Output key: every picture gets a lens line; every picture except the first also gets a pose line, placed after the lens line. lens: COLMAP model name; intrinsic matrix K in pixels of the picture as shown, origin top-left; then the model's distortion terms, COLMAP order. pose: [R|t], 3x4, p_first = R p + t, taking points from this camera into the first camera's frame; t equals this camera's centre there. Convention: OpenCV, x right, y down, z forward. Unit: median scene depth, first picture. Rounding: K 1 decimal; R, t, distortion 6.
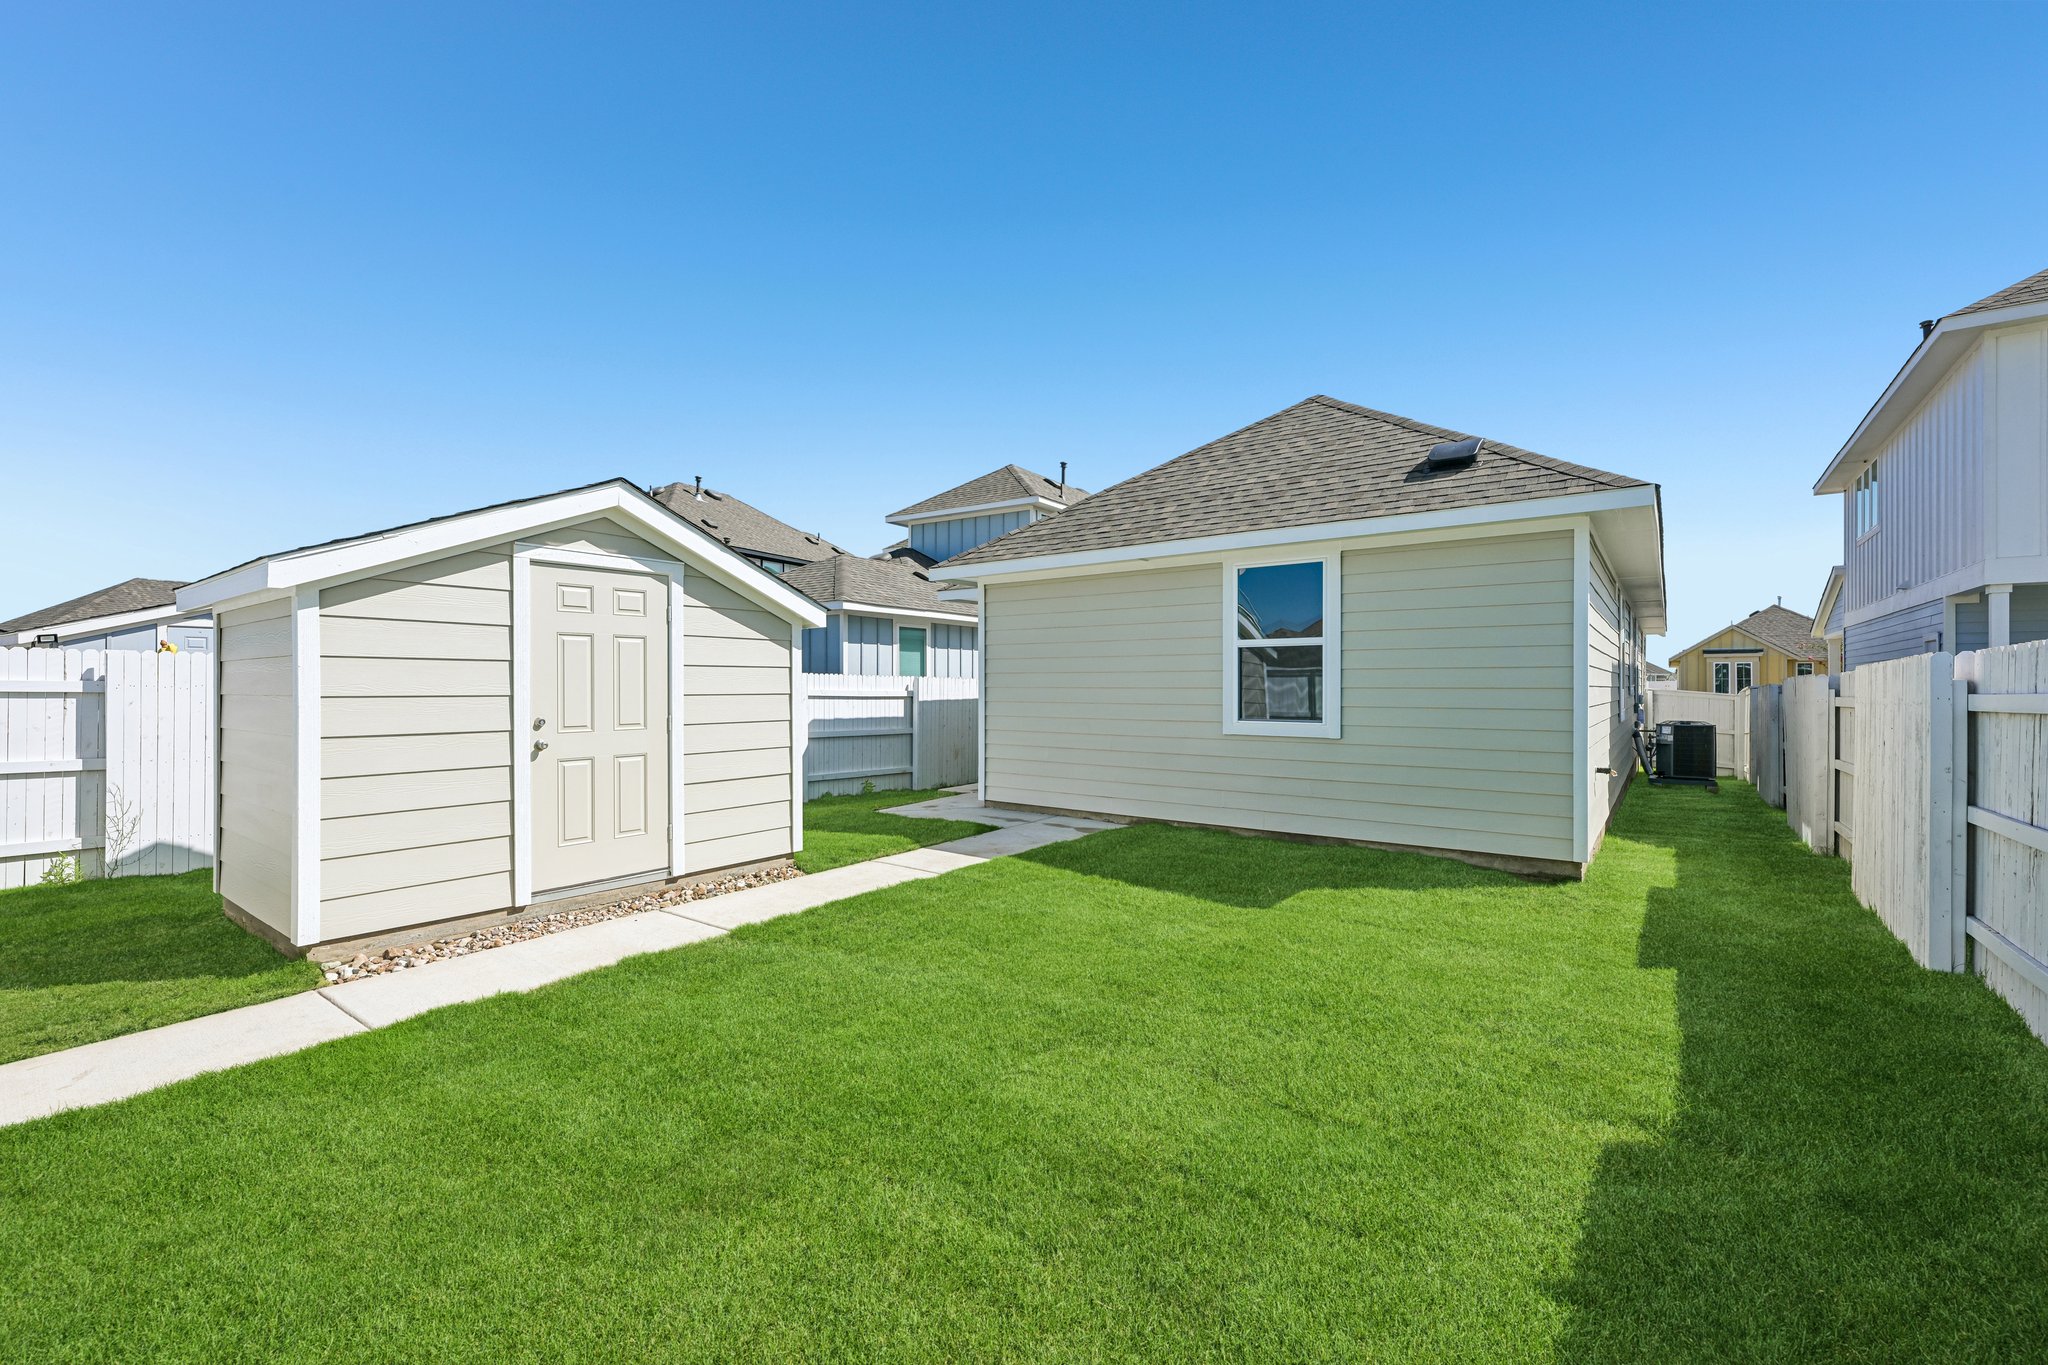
lens RADIAL K [[871.3, 0, 1024.0], [0, 871.3, 682.5], [0, 0, 1]] dist [0.000044, -0.000027]
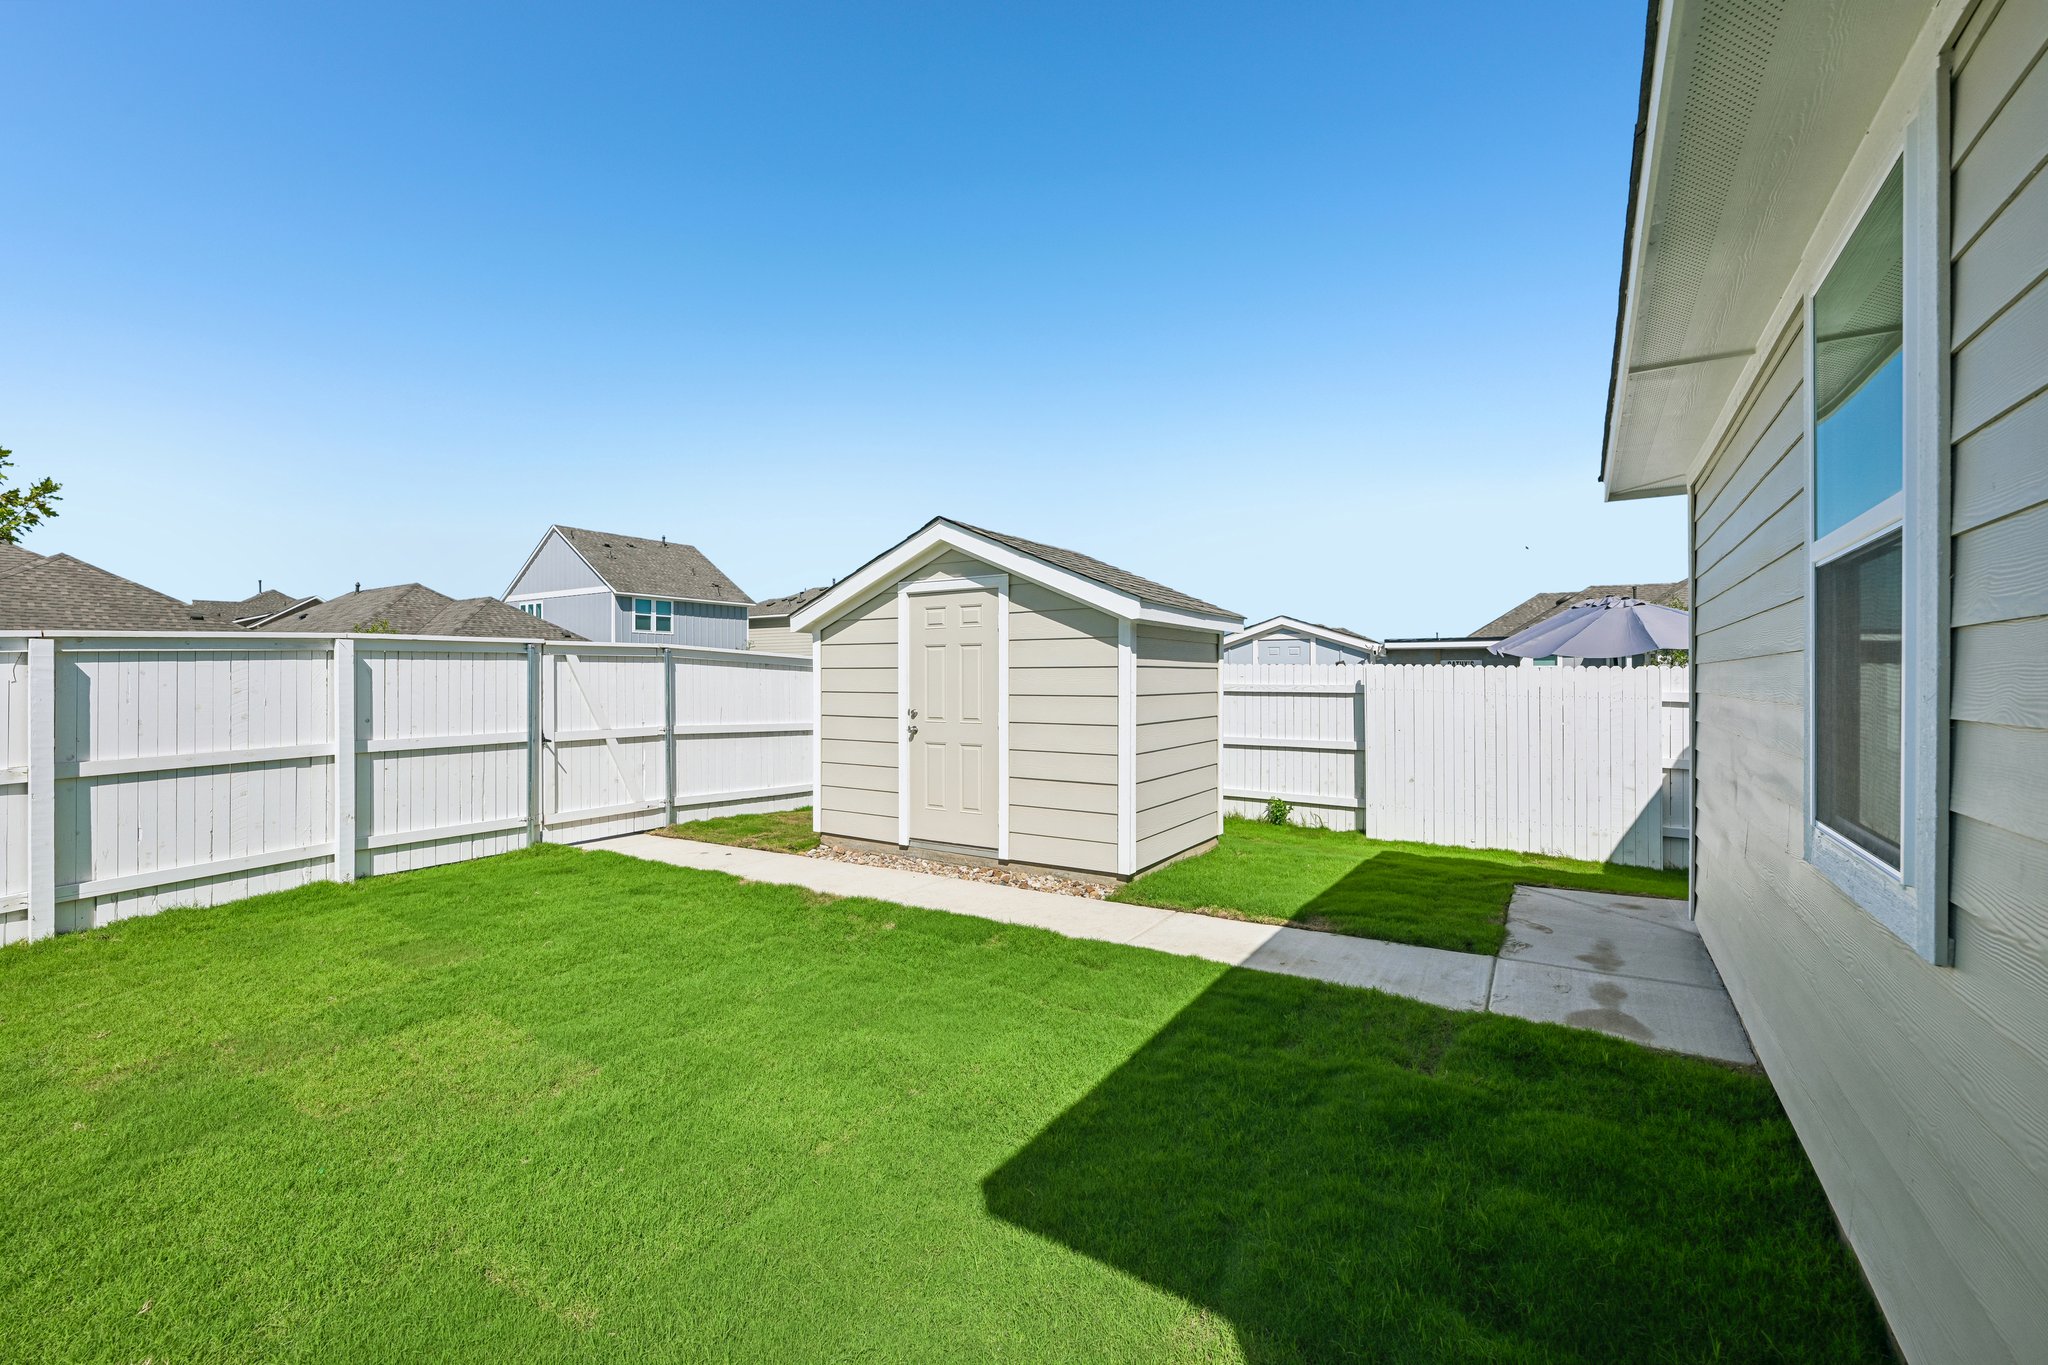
lens RADIAL K [[832.4, 0, 1024.0], [0, 832.4, 682.5], [0, 0, 1]] dist [0.000289, -0.000006]
pose [[0.069893, -0.007673, -0.997525, 0.736945], [-0.003441, 0.999963, -0.007933, 0.008395], [0.997549, 0.003987, 0.069864, 1.073489]]
